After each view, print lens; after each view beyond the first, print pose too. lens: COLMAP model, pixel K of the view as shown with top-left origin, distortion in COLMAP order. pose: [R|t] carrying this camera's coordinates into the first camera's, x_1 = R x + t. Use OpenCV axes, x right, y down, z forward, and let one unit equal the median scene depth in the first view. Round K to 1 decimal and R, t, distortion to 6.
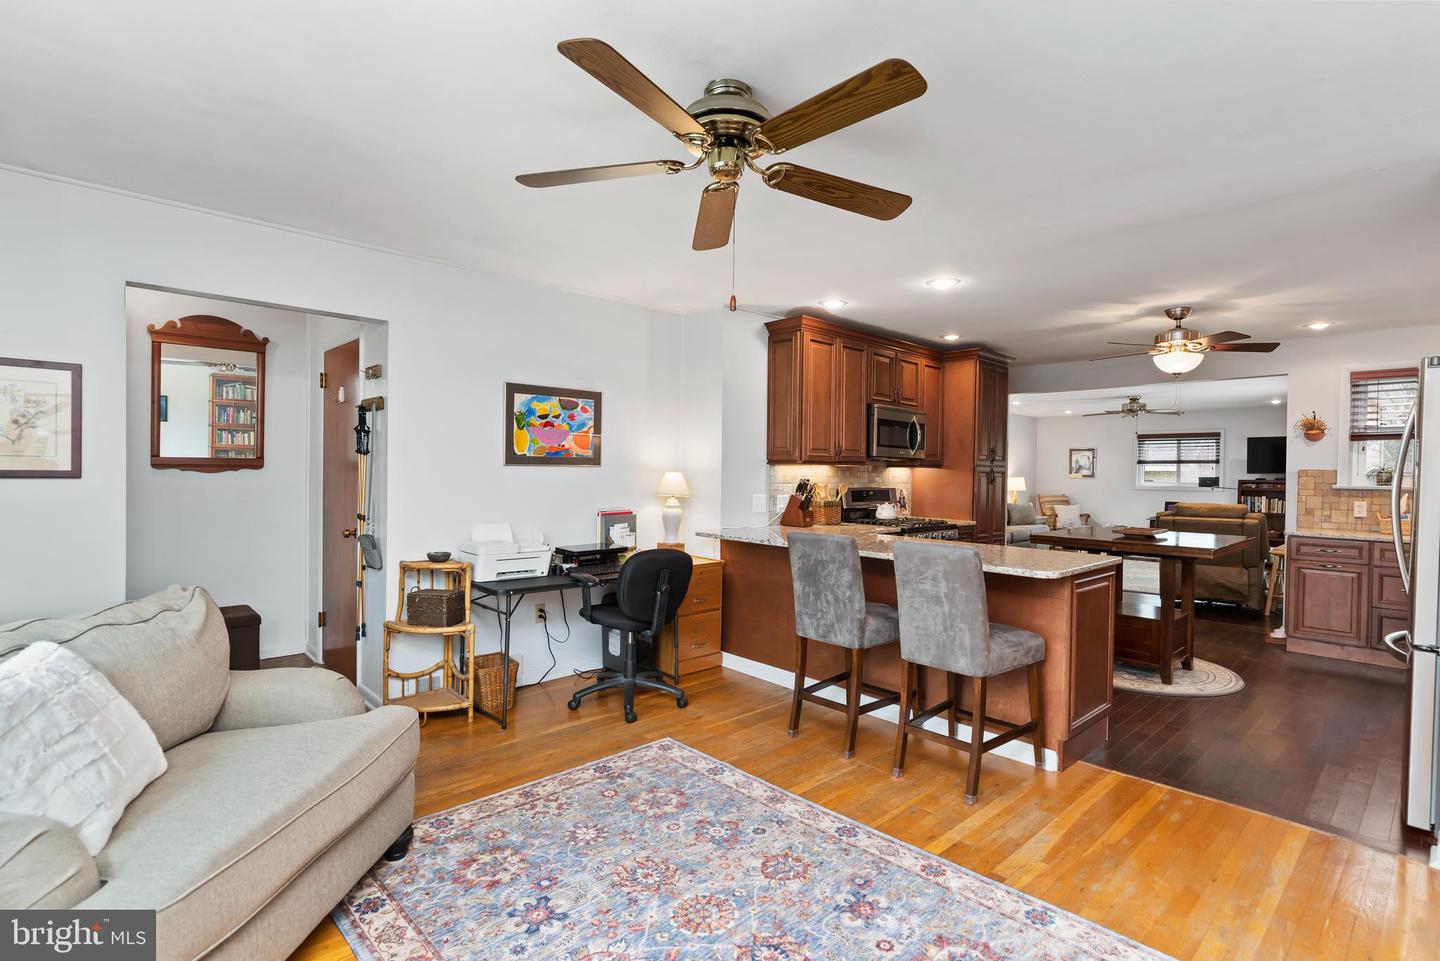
lens RADIAL K [[707.1, 0, 741.6], [0, 707.1, 477.5], [0, 0, 1]] dist [0.001086, 0.001618]
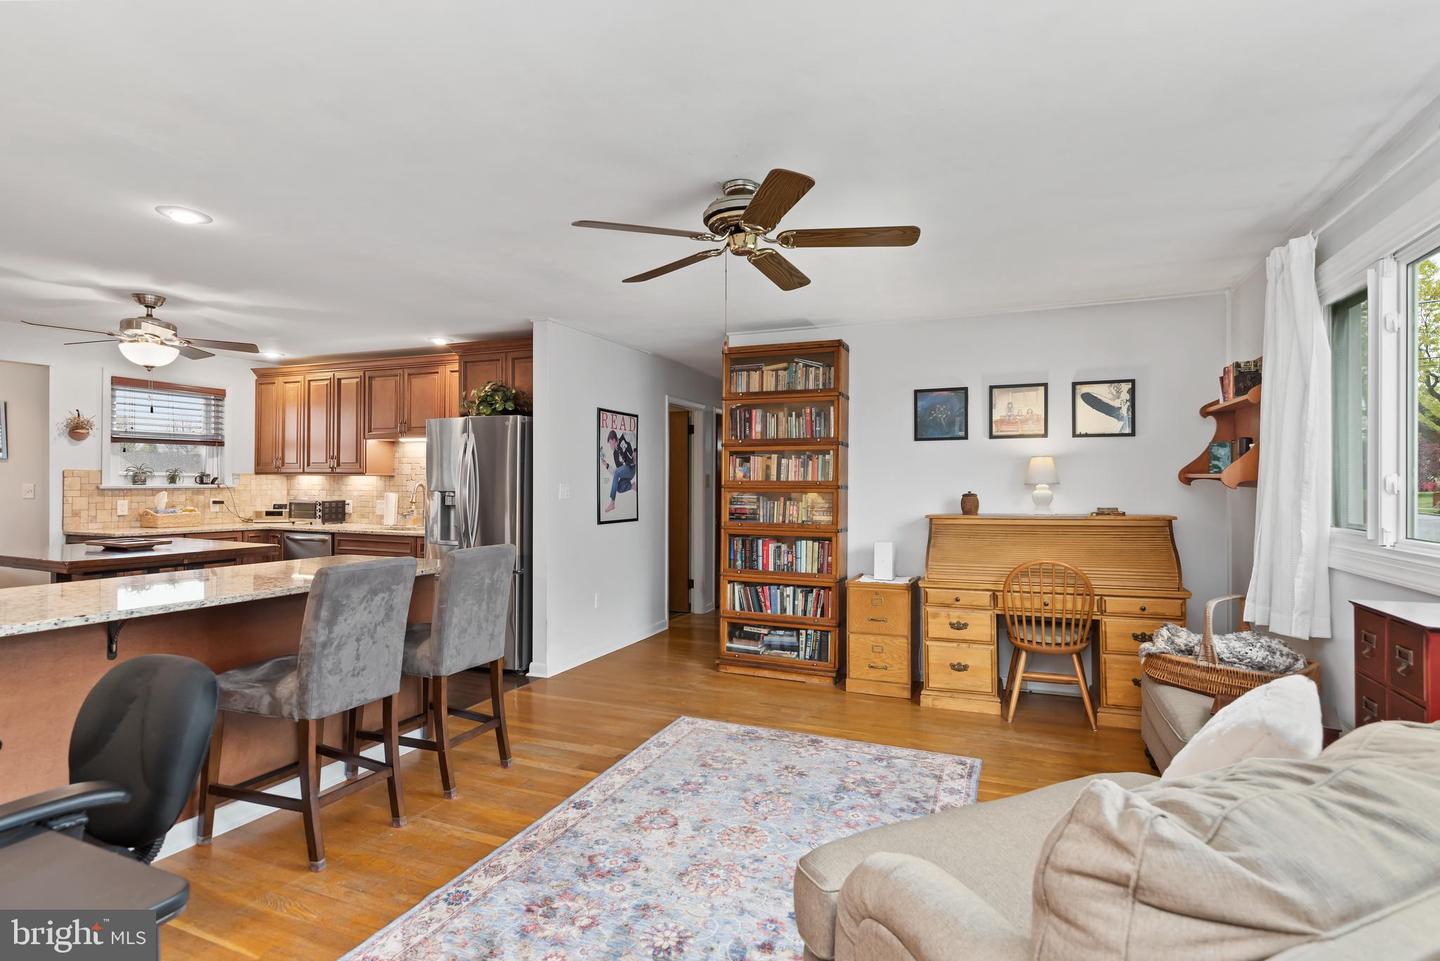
lens RADIAL K [[707.1, 0, 733.2], [0, 707.1, 480.5], [0, 0, 1]] dist [0.001086, 0.001618]
pose [[-0.395269, -0.014330, 0.918453, -0.582807], [-0.000795, 0.999883, 0.015259, -0.015896], [-0.918565, 0.005301, -0.395235, 0.741699]]
